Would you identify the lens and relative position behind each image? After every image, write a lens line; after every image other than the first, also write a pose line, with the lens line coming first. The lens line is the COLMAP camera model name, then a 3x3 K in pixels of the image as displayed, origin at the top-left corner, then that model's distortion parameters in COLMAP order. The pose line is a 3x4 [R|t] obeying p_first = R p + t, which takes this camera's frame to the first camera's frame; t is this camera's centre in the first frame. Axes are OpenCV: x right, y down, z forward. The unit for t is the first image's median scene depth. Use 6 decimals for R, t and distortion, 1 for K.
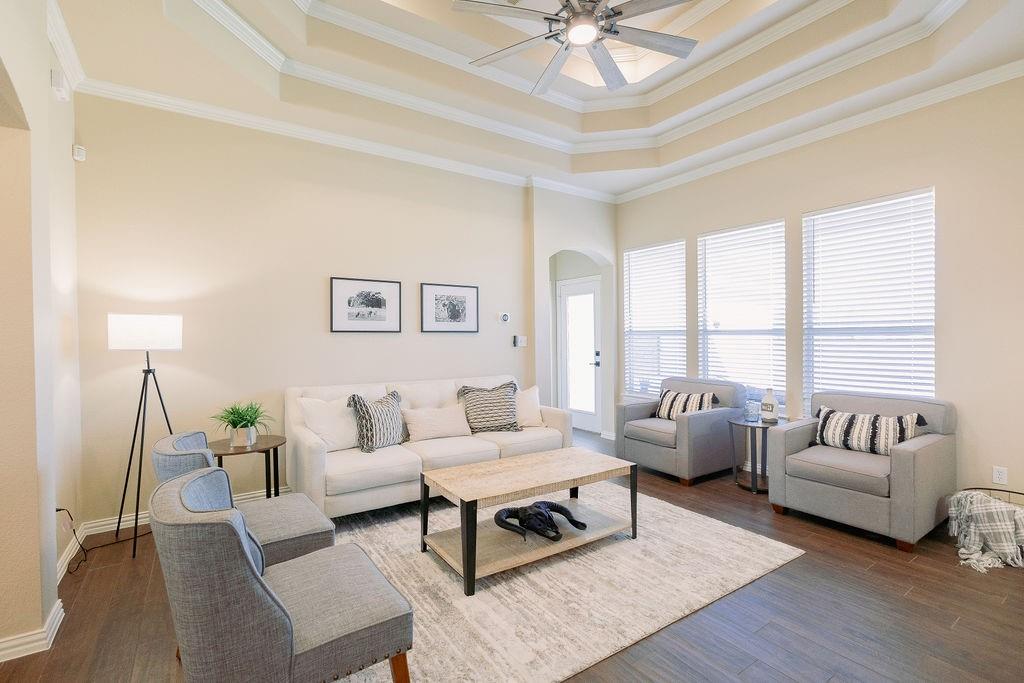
lens RADIAL K [[464.8, 0, 517.8], [0, 464.8, 341.3], [0, 0, 1]] dist [-0.002420, -0.000414]
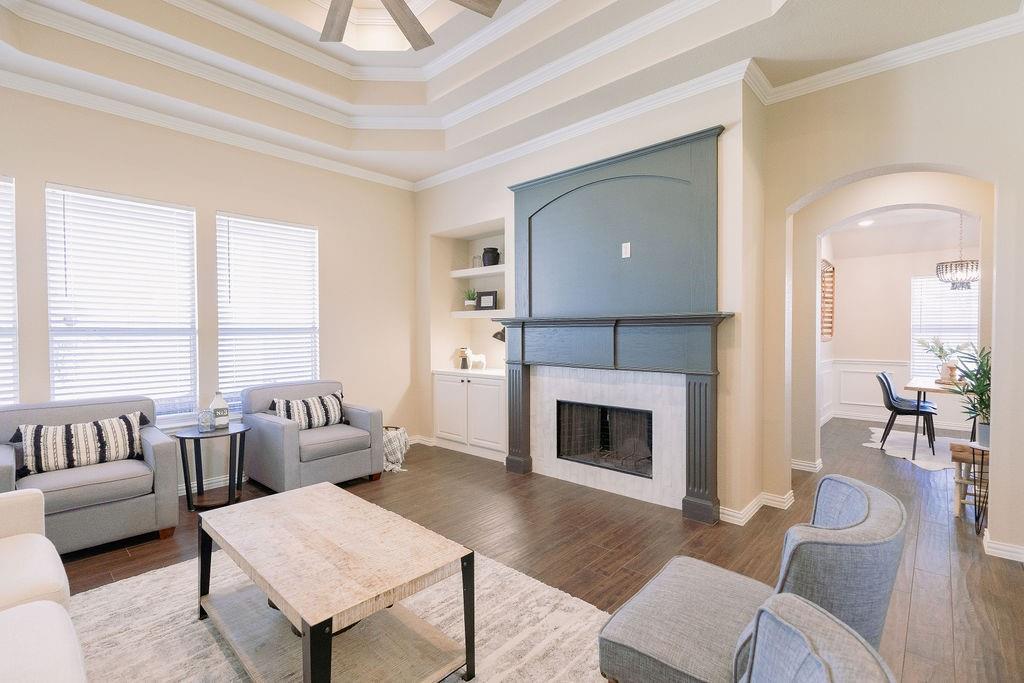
lens RADIAL K [[464.8, 0, 509.4], [0, 464.8, 342.2], [0, 0, 1]] dist [-0.002420, -0.000414]
pose [[-0.216464, -0.013422, 0.976198, -0.471813], [0.019741, 0.999641, 0.018122, -0.002943], [-0.976091, 0.023194, -0.216122, 0.608655]]
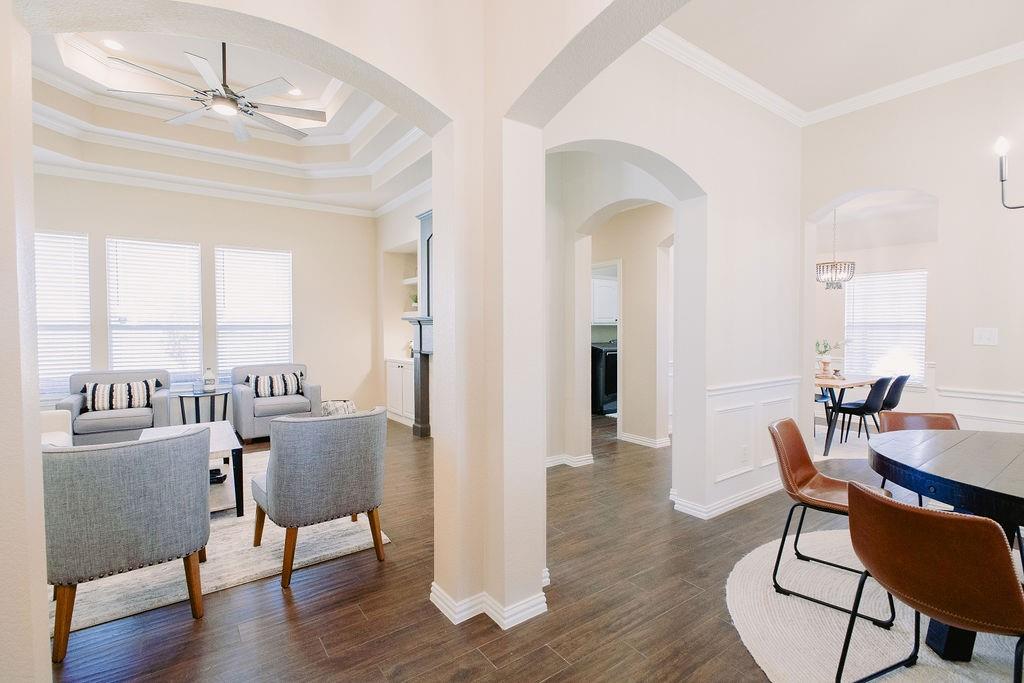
lens RADIAL K [[464.8, 0, 504.7], [0, 464.8, 345.2], [0, 0, 1]] dist [-0.002420, -0.000414]
pose [[-0.013589, -0.026485, 0.999557, -0.822673], [0.016318, 0.999510, 0.026706, 0.010468], [-0.999775, 0.016674, -0.013151, 0.129494]]
